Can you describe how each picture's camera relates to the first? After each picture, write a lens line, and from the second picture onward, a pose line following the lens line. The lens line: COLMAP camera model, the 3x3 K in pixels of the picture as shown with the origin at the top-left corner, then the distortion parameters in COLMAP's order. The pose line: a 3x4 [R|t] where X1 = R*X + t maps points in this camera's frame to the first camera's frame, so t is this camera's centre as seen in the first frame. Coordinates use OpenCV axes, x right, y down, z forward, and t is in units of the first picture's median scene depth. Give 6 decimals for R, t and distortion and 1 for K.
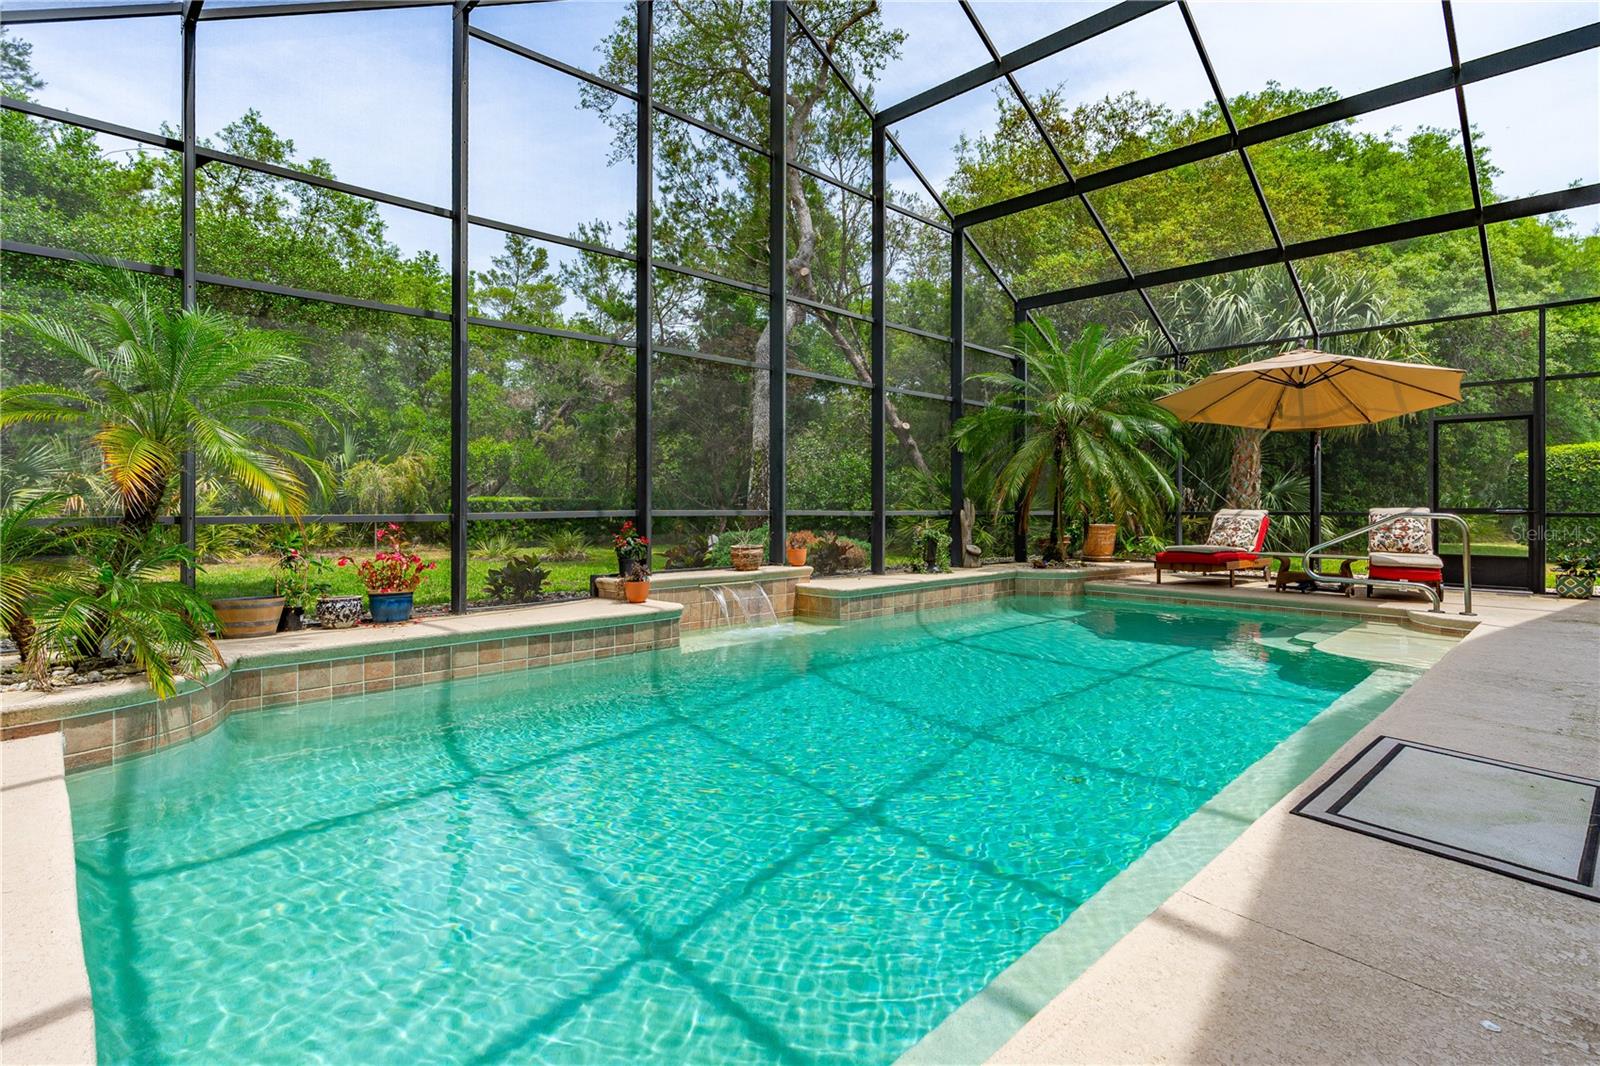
lens RADIAL K [[789.7, 0, 800.3], [0, 789.7, 510.0], [0, 0, 1]] dist [-0.014011, -0.000286]
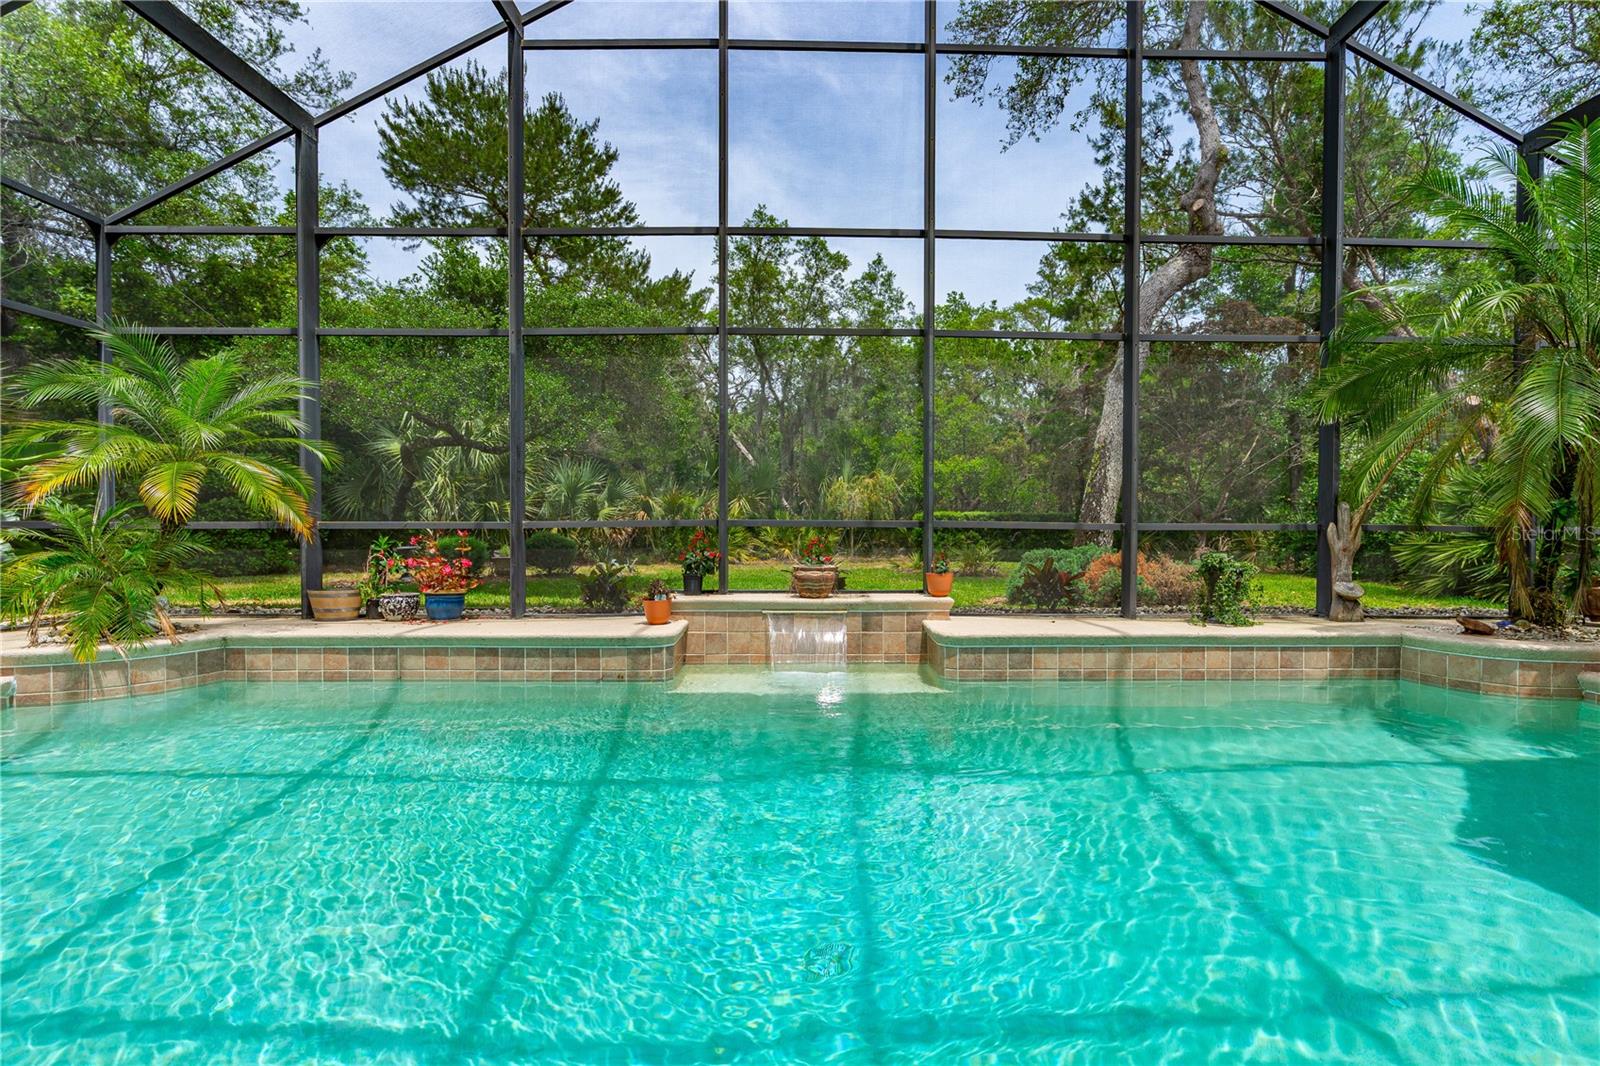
lens RADIAL K [[733.4, 0, 800.0], [0, 733.4, 533.0], [0, 0, 1]] dist [-0.010866, 0.000005]
pose [[0.724552, 0.011905, -0.689118, 0.449768], [-0.004927, 0.999915, 0.012094, 0.006444], [0.689203, -0.005368, 0.724549, 0.508471]]
